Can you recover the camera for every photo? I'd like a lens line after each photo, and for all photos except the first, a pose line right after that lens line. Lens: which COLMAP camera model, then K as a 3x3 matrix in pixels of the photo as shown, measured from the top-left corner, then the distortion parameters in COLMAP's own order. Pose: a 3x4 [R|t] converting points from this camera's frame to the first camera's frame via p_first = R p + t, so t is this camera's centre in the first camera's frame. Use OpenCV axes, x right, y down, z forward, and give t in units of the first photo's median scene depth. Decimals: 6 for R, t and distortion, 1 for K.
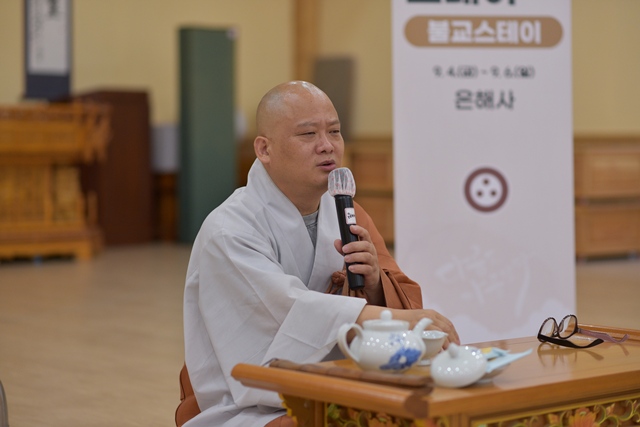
lens RADIAL K [[1543.6, 0, 320.0], [0, 1543.6, 213.5], [0, 0, 1]] dist [0.024554, 1.265557]
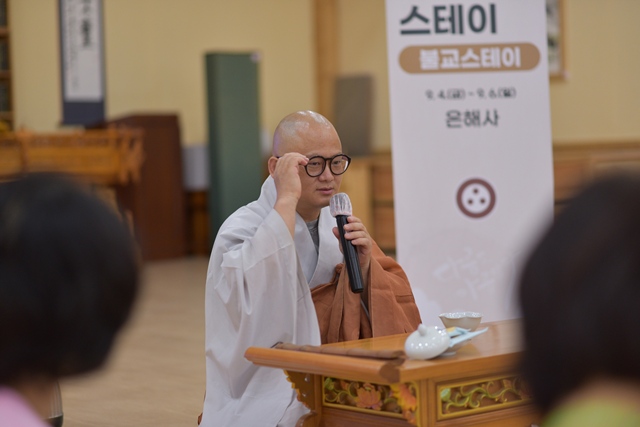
lens RADIAL K [[1543.6, 0, 320.0], [0, 1543.6, 213.5], [0, 0, 1]] dist [0.024554, 1.265557]
pose [[0.999235, -0.031606, -0.023041, 0.019341], [0.031423, 0.999472, -0.008279, 0.001611], [0.023290, 0.007548, 0.999700, -0.129581]]
